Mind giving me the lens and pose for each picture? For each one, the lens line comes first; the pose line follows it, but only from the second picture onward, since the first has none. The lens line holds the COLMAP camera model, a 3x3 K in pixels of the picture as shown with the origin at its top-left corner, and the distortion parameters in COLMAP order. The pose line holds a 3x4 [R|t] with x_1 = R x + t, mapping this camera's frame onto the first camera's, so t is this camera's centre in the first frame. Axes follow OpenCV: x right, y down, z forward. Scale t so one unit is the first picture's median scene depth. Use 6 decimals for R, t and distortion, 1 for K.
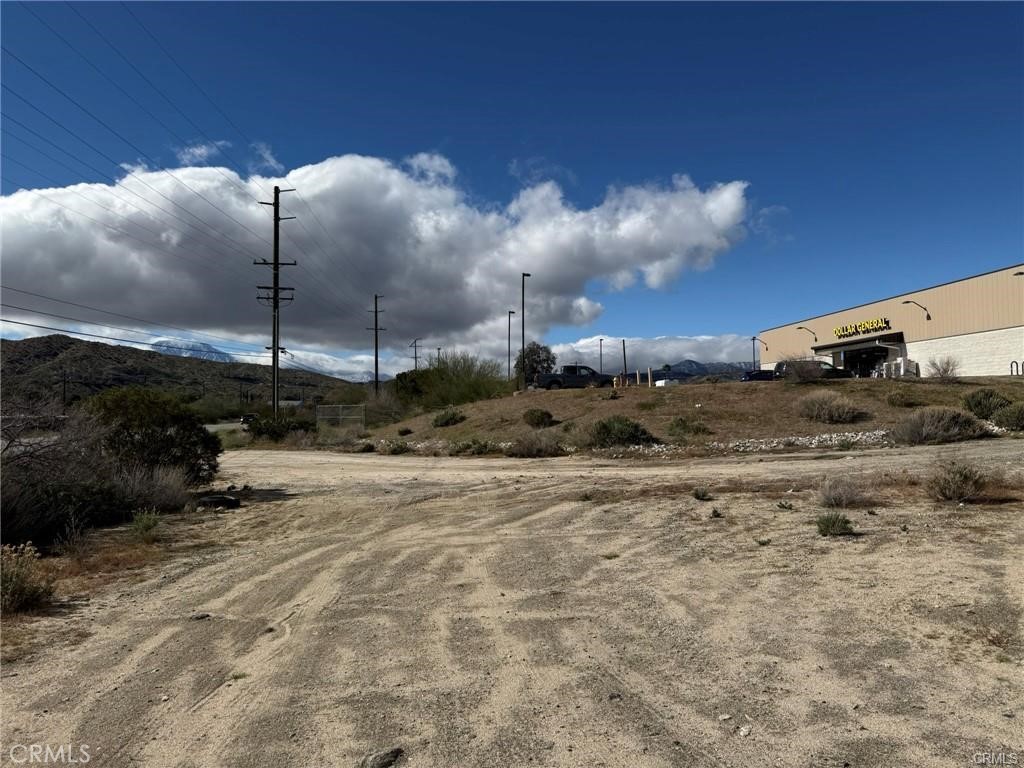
lens RADIAL K [[711.6, 0, 509.8], [0, 711.6, 398.2], [0, 0, 1]] dist [-0.006685, -0.006619]
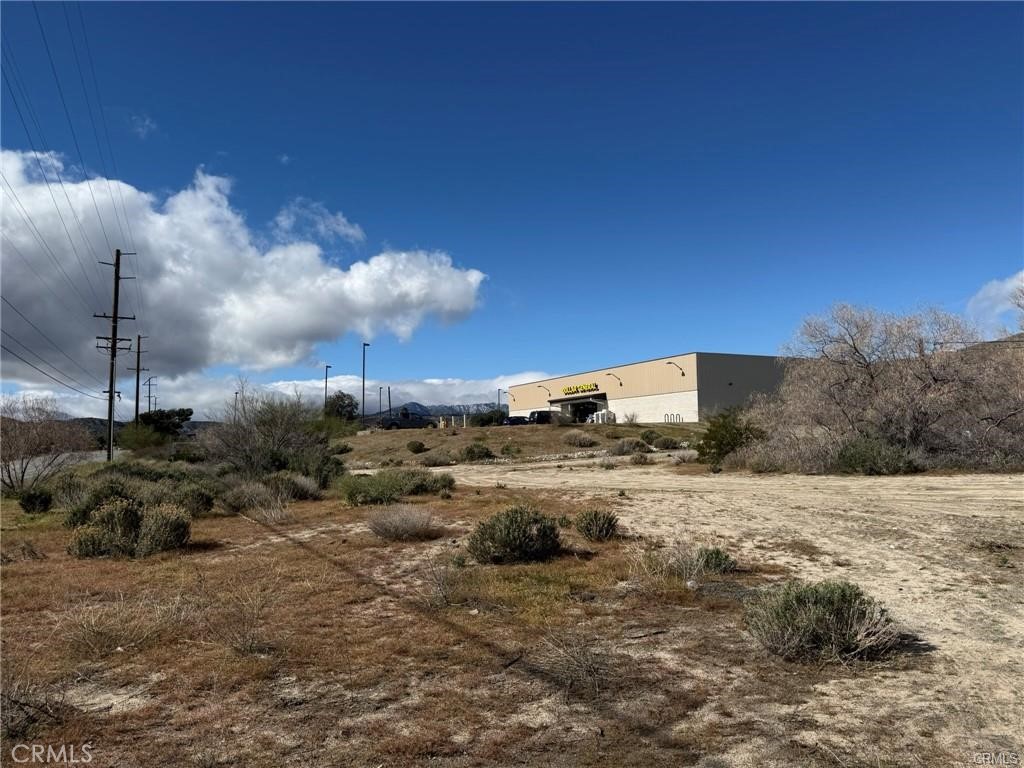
lens RADIAL K [[711.6, 0, 509.8], [0, 711.6, 398.2], [0, 0, 1]] dist [-0.006685, -0.006619]
pose [[0.926077, 0.020548, 0.376774, -0.202039], [0.001944, 0.998243, -0.059219, 0.007703], [-0.377329, 0.055574, 0.924410, -0.316978]]
